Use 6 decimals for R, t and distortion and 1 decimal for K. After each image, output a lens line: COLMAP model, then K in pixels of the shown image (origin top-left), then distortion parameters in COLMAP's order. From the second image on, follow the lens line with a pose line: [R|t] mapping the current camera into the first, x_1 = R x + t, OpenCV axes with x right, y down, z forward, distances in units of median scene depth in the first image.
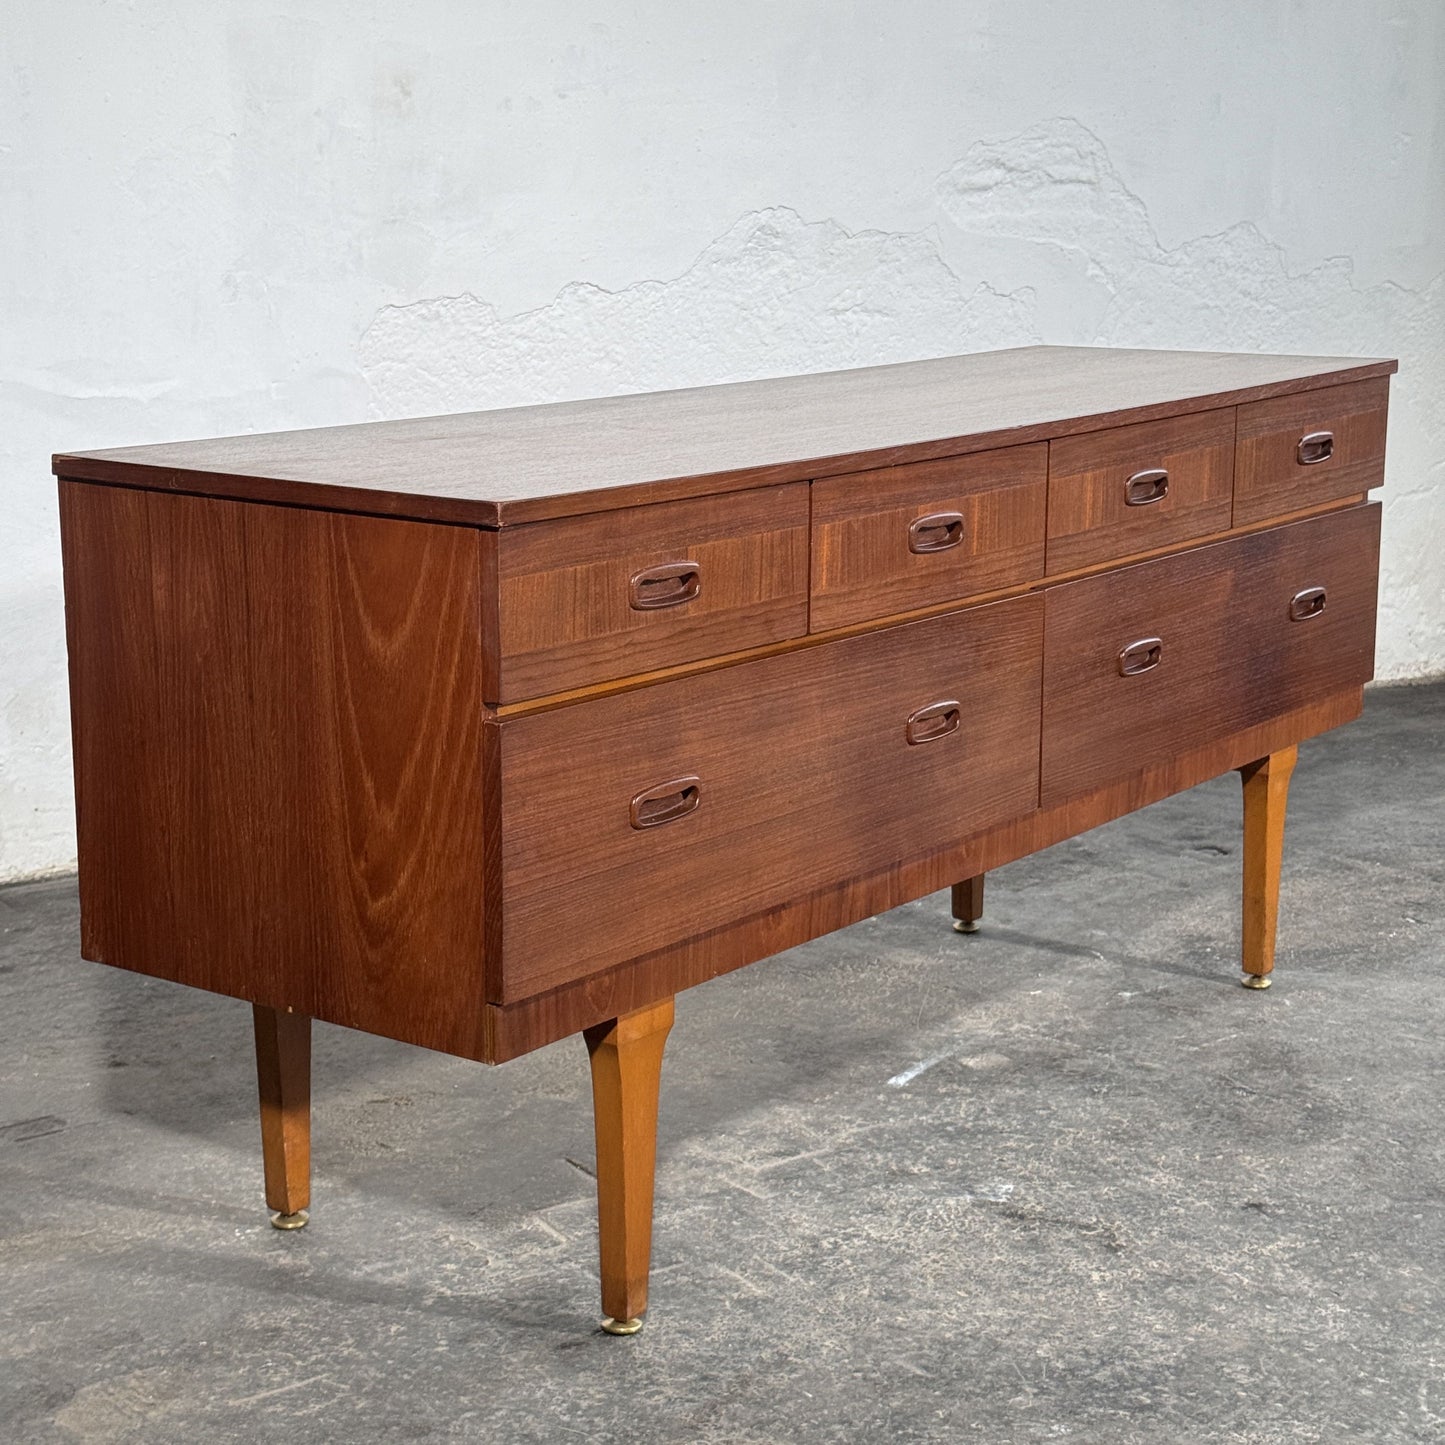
lens RADIAL K [[2740.0, 0, 691.1], [0, 2740.0, 742.1], [0, 0, 1]] dist [0.120072, 0.000000]
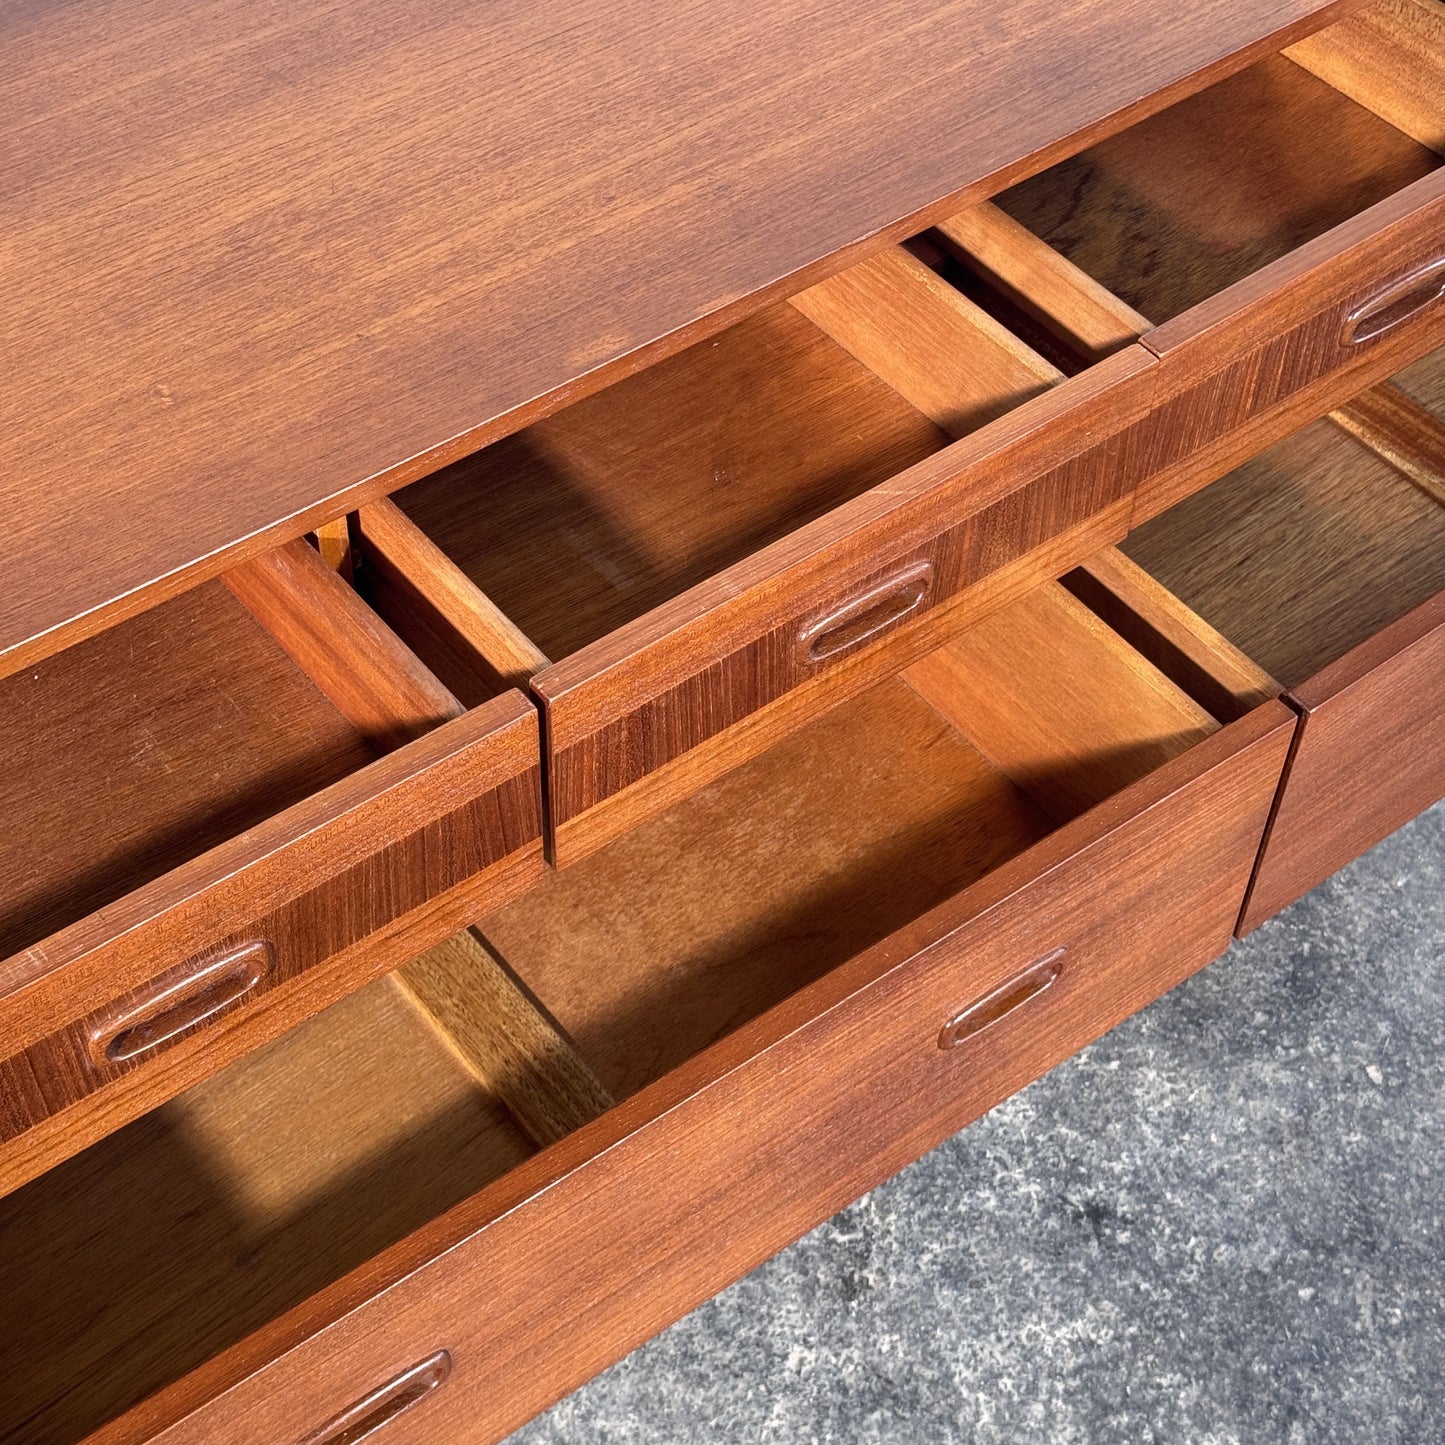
lens RADIAL K [[2740.0, 0, 717.5], [0, 2740.0, 742.5], [0, 0, 1]] dist [0.120072, 0.000000]
pose [[0.962968, 0.215715, -0.161742, 0.185871], [-0.074893, 0.790297, 0.608129, -0.347446], [0.259007, -0.573495, 0.777186, 0.443402]]
